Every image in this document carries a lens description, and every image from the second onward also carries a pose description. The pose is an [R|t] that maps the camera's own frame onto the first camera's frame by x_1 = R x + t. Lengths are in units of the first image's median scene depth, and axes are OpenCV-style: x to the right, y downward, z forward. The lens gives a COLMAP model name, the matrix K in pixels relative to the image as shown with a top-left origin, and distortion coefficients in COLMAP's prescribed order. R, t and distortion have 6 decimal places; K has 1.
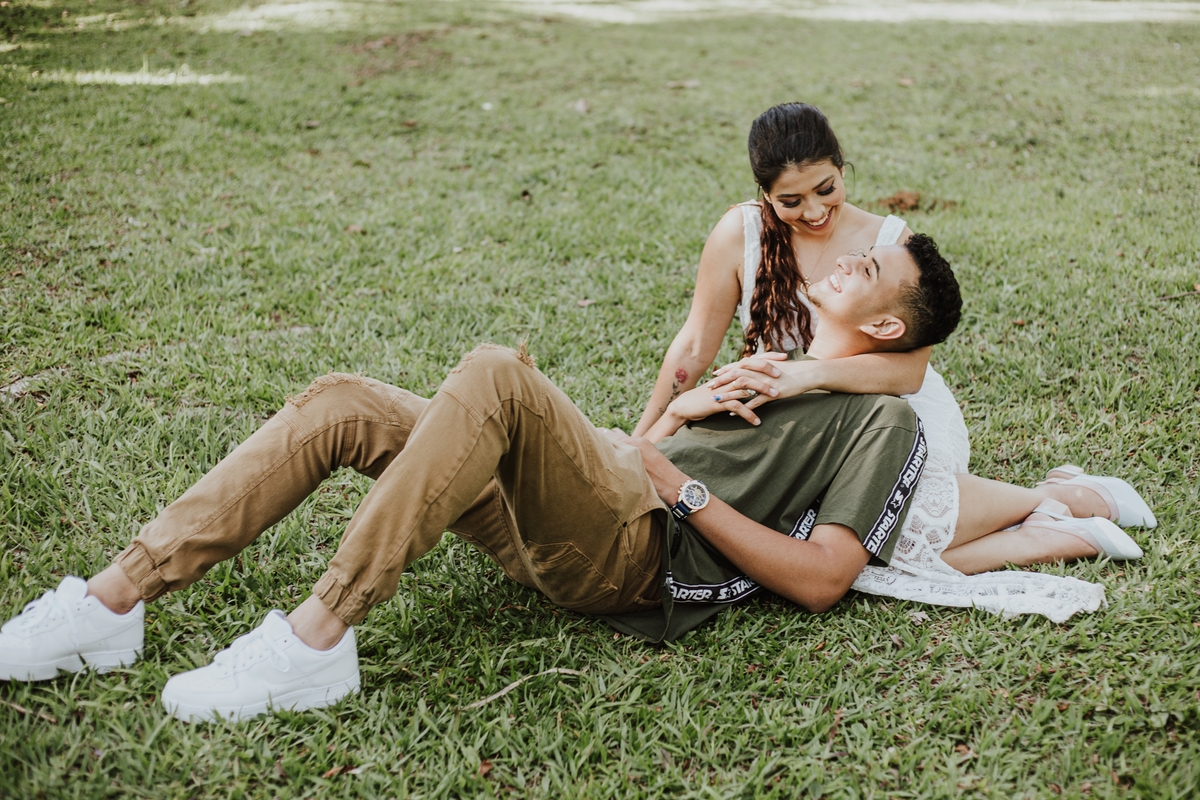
lens RADIAL K [[1699.7, 0, 600.0], [0, 1699.7, 400.0], [0, 0, 1]] dist [-0.038391, 0.009737]
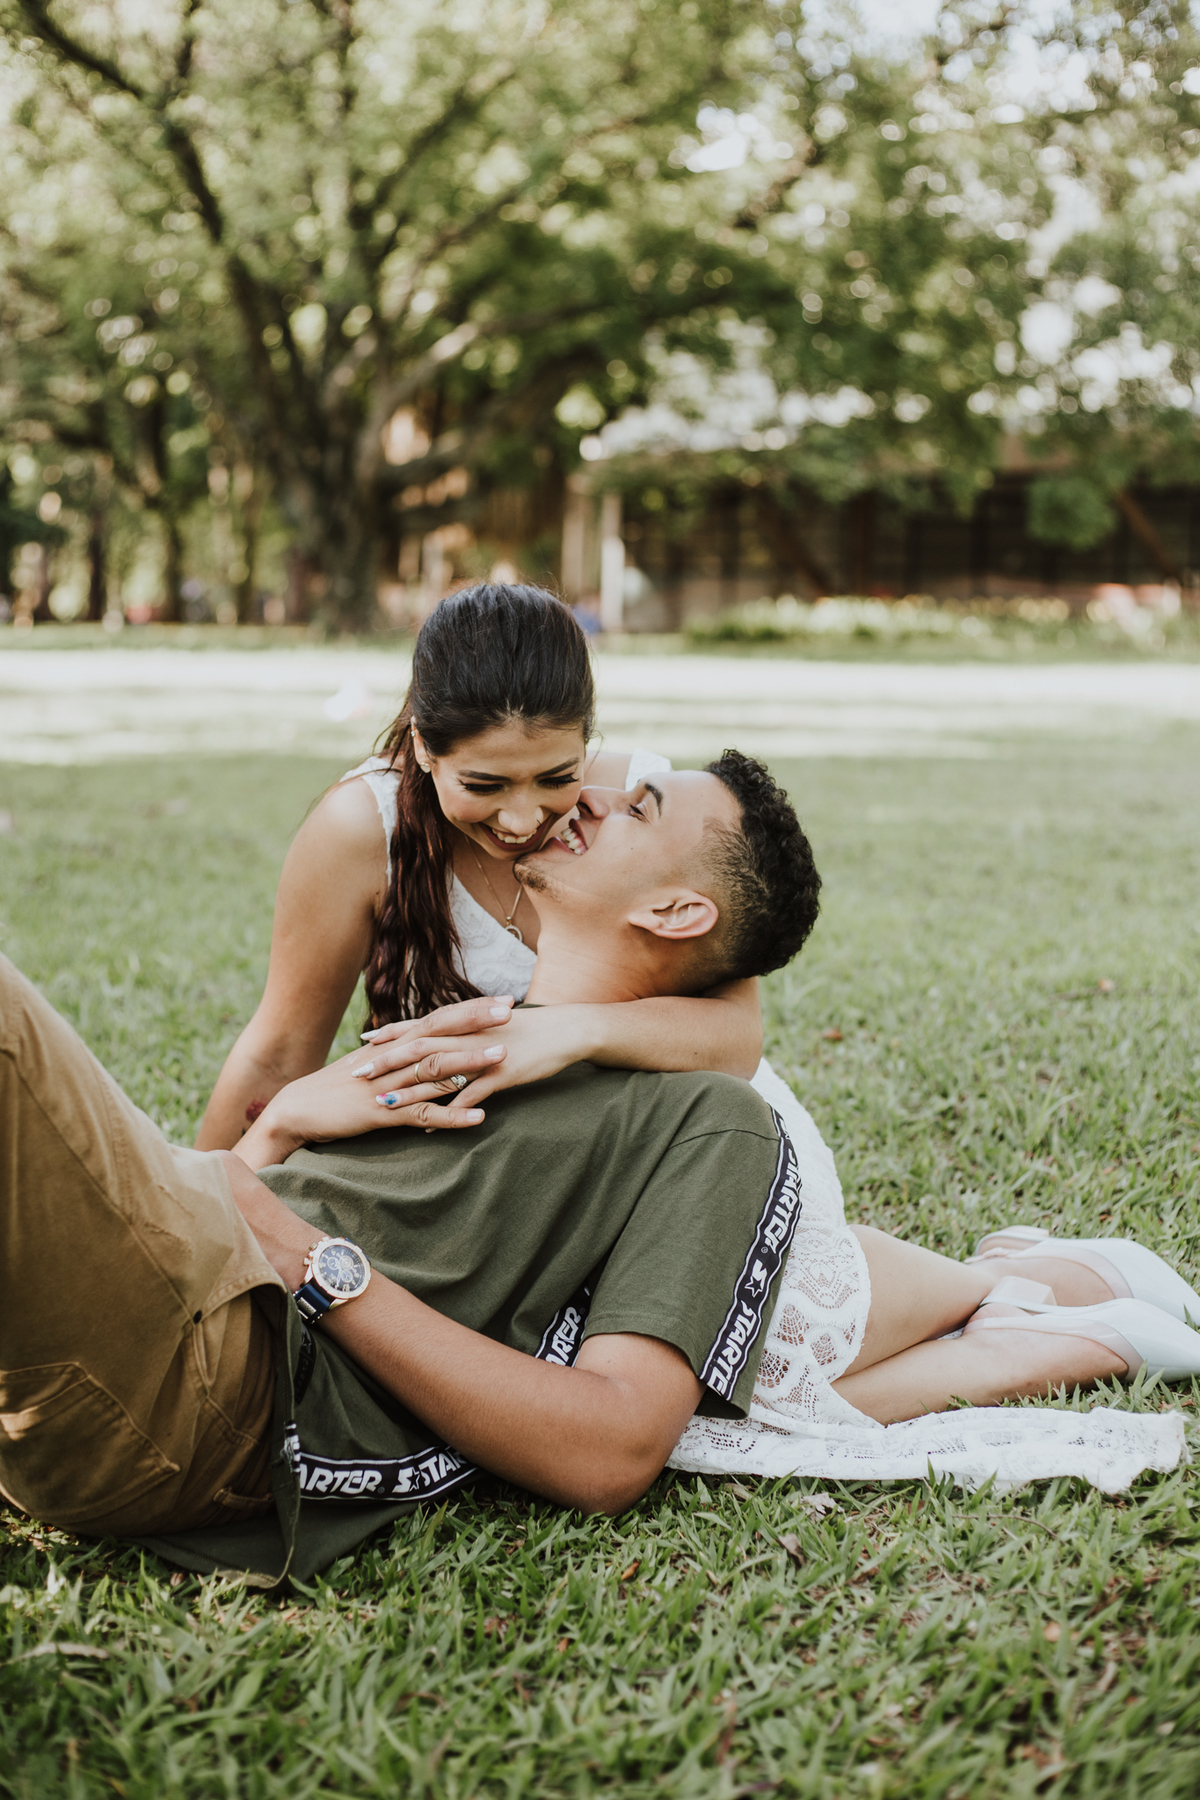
lens RADIAL K [[2664.8, 0, 600.0], [0, 2664.8, 900.0], [0, 0, 1]] dist [-0.087003, -0.036232]
pose [[0.977419, -0.004776, 0.211259, -0.028789], [0.036970, 0.988190, -0.148704, 0.071995], [-0.208053, 0.153157, 0.966052, 0.282848]]
